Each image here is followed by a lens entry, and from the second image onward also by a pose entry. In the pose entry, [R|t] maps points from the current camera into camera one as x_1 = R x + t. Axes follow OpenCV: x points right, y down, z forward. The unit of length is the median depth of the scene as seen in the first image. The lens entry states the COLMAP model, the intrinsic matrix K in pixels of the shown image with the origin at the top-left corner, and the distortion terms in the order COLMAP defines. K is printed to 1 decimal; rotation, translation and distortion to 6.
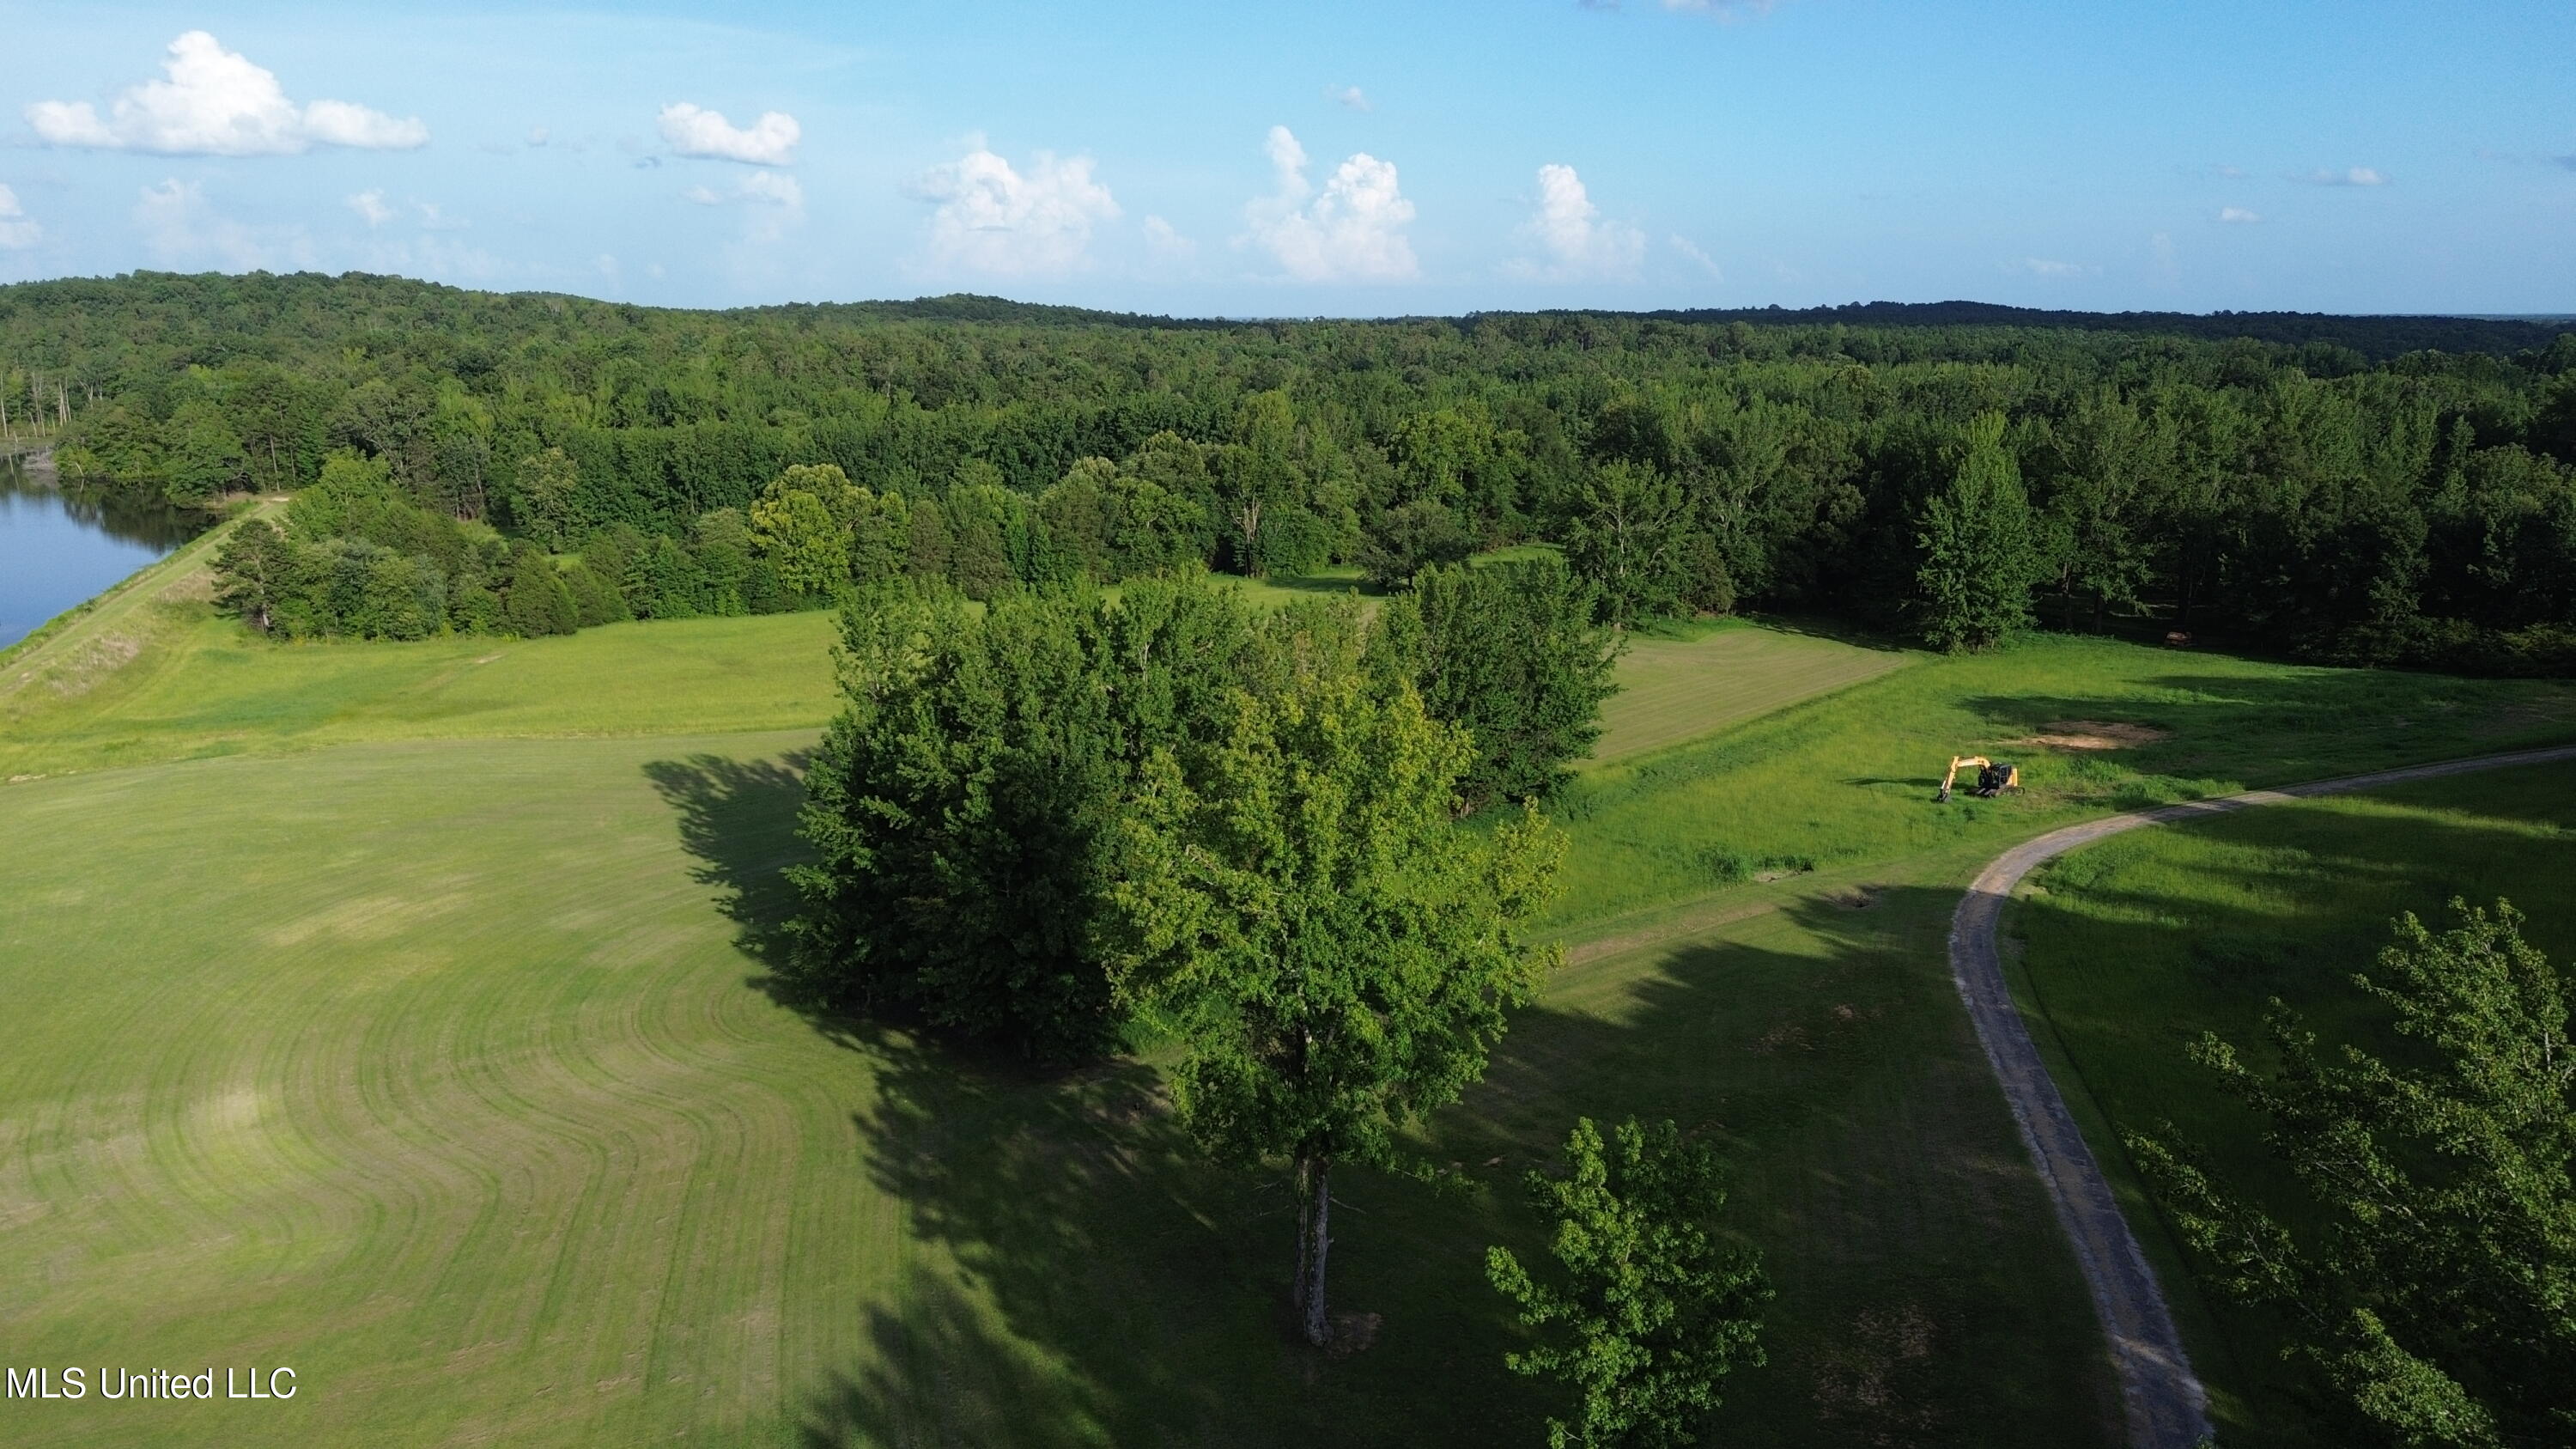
lens RADIAL K [[1817.5, 0, 1288.7], [0, 1817.5, 722.4], [0, 0, 1]] dist [0.071481, -0.068598]
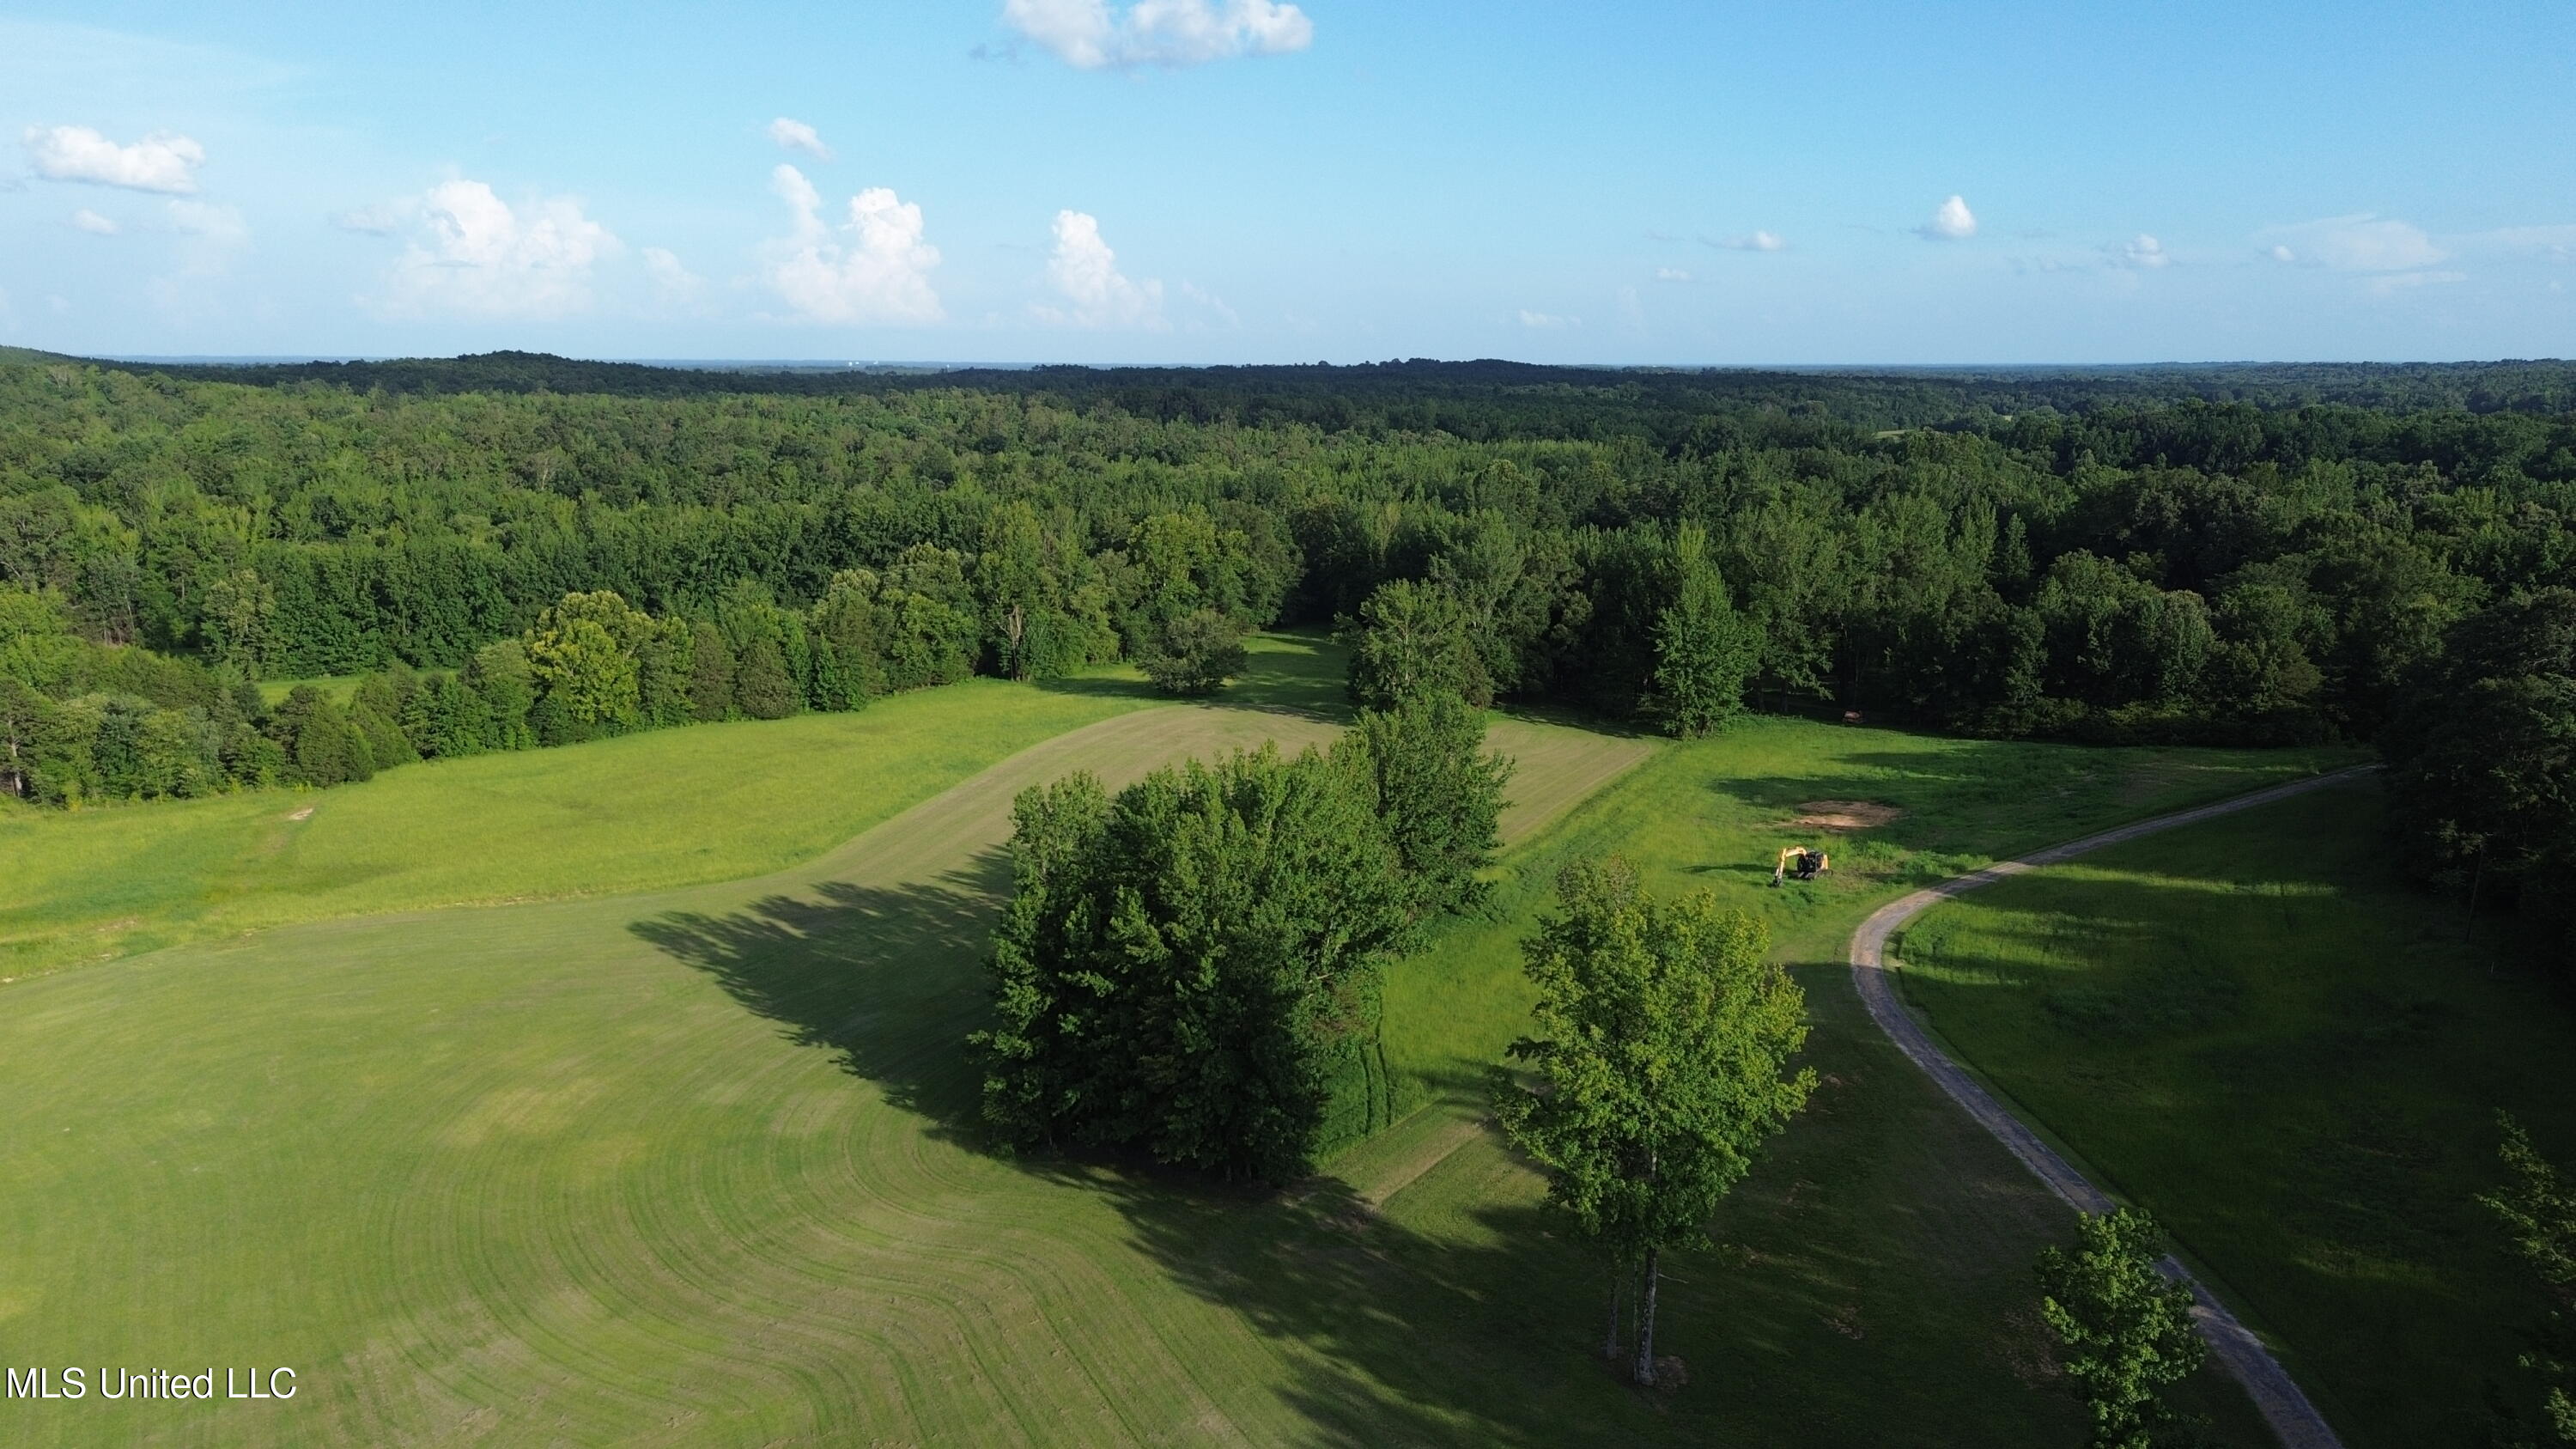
lens RADIAL K [[1817.5, 0, 1284.4], [0, 1817.5, 717.0], [0, 0, 1]] dist [0.071481, -0.068598]
pose [[0.970518, -0.045046, 0.236782, -0.150008], [0.051261, 0.998482, -0.020158, -0.037290], [-0.235514, 0.031701, 0.971354, -0.071029]]
